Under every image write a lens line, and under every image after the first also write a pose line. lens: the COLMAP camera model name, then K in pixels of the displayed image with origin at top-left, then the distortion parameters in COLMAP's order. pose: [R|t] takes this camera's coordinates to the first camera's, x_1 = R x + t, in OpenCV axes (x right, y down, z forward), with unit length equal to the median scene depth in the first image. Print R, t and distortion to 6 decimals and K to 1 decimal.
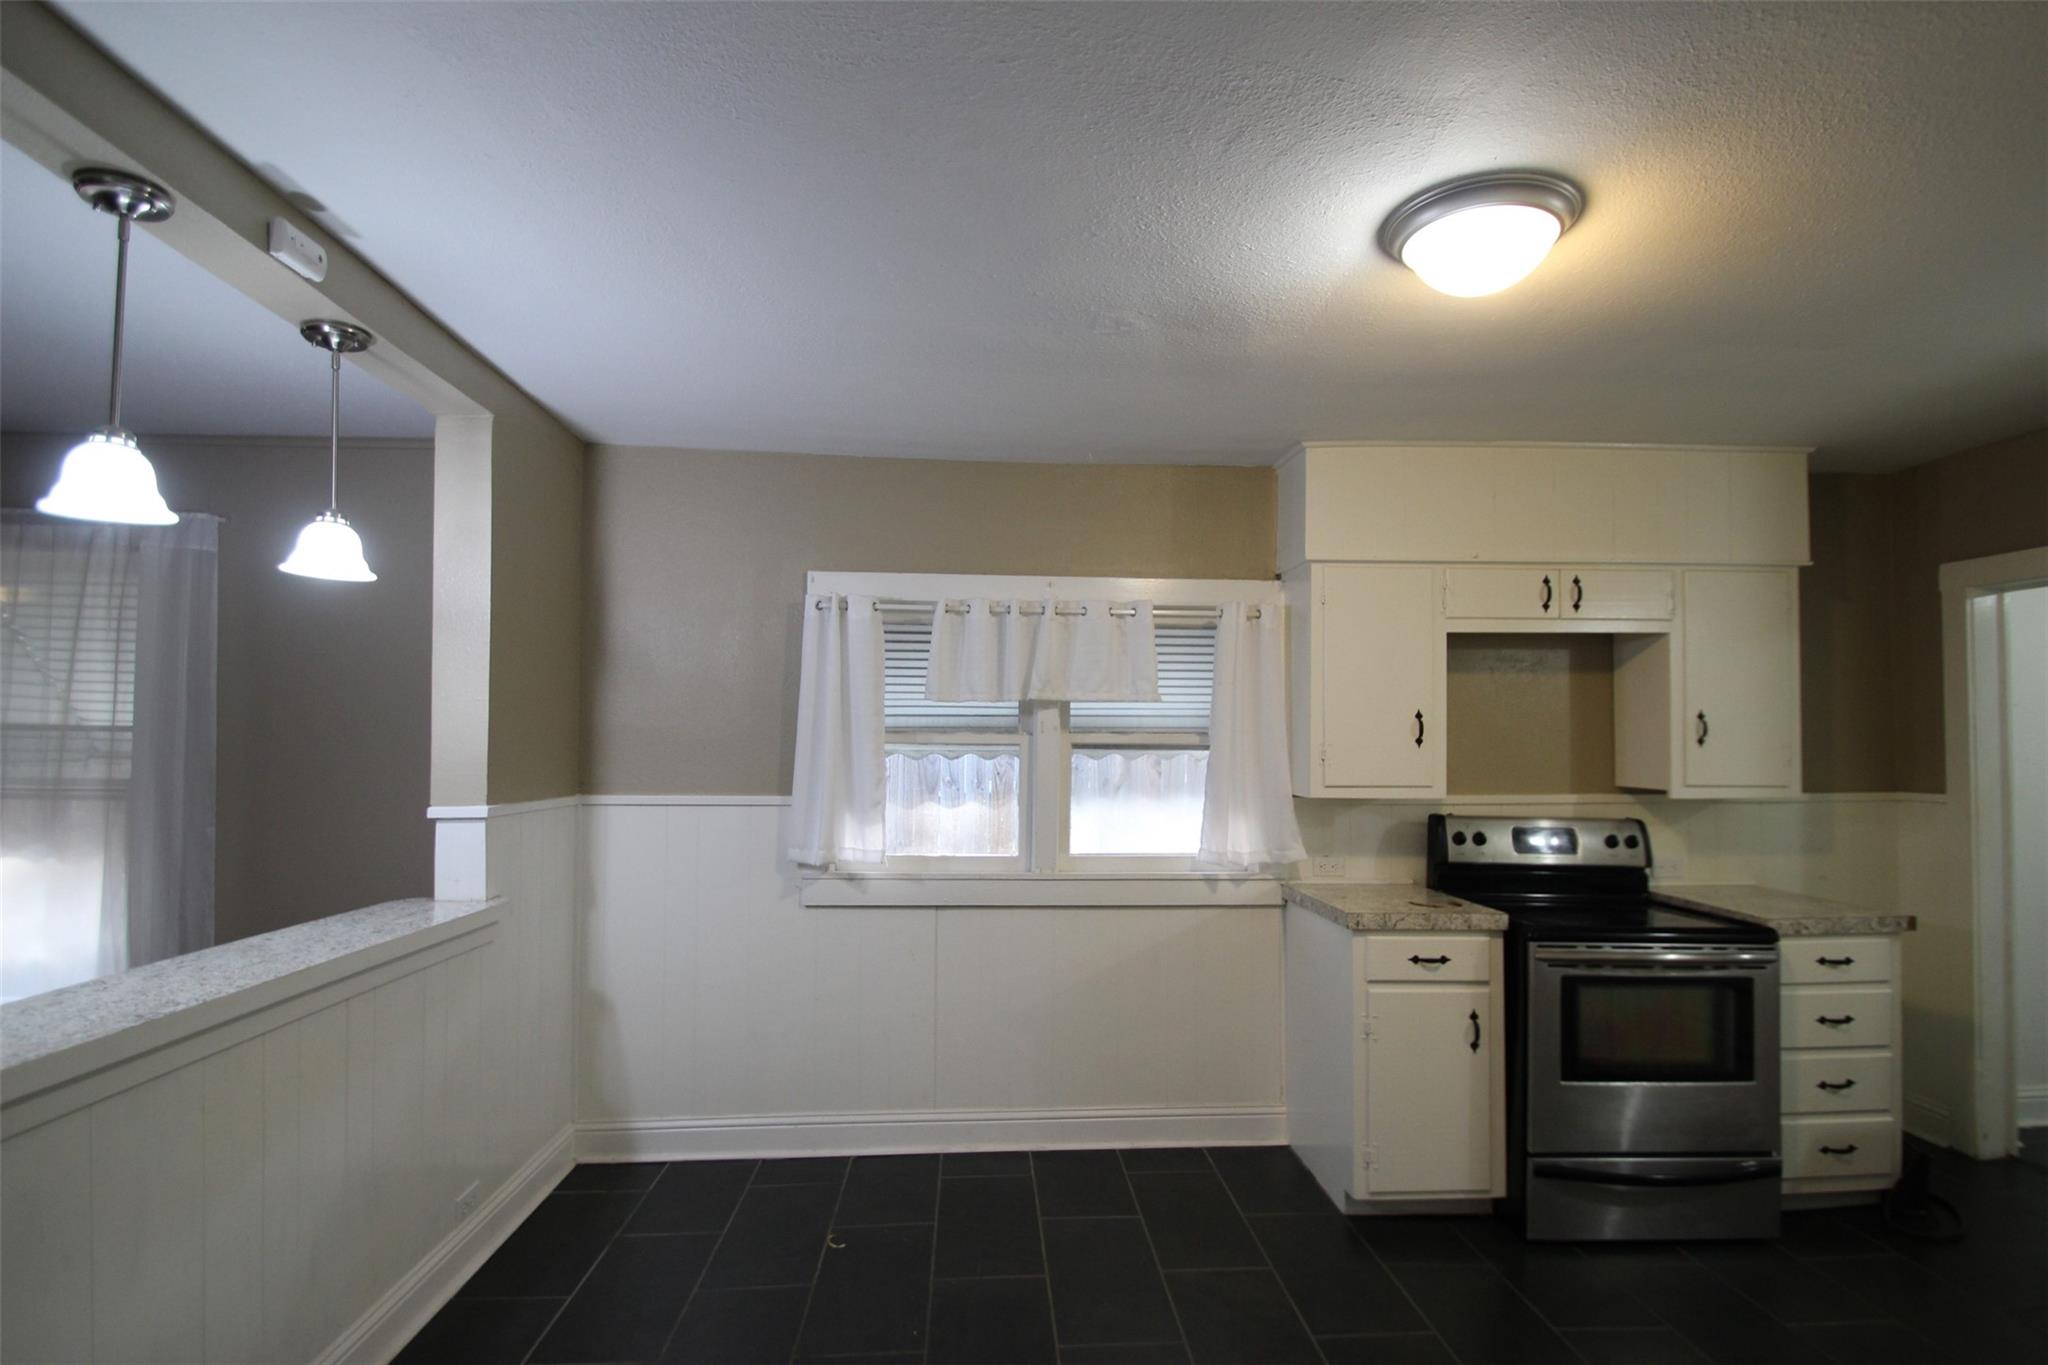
lens RADIAL K [[929.6, 0, 1058.5], [0, 929.6, 689.4], [0, 0, 1]] dist [0.003022, -0.014955]
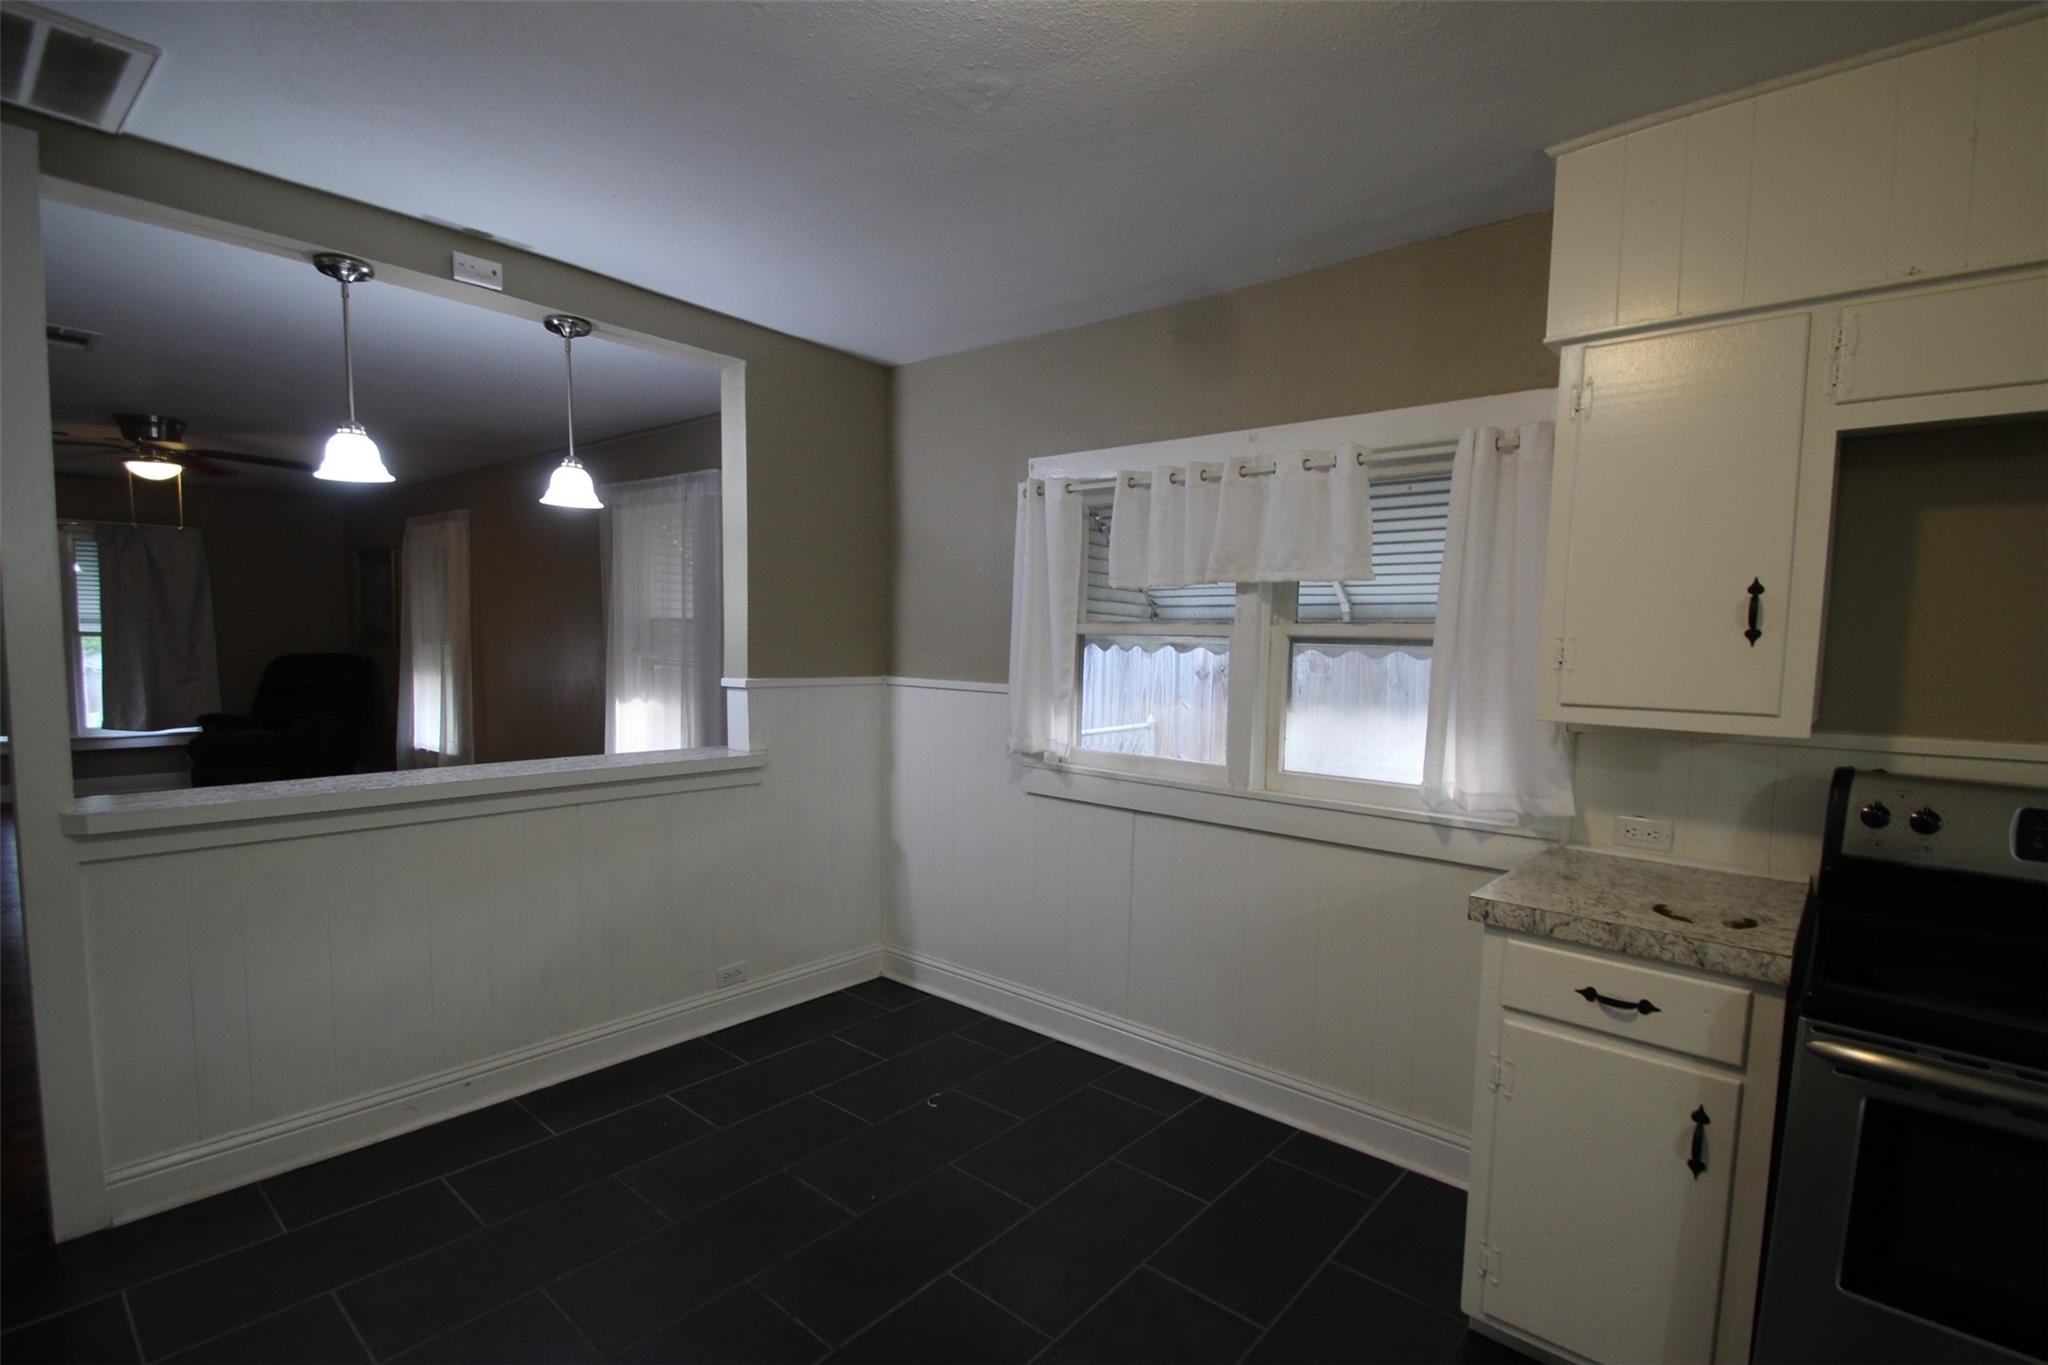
lens RADIAL K [[929.6, 0, 1058.5], [0, 929.6, 689.4], [0, 0, 1]] dist [0.003022, -0.014955]
pose [[0.731638, 0.046656, -0.680095, 0.446444], [0.024413, 0.995222, 0.094537, 0.024450], [0.681257, -0.085770, 0.727003, 0.289321]]
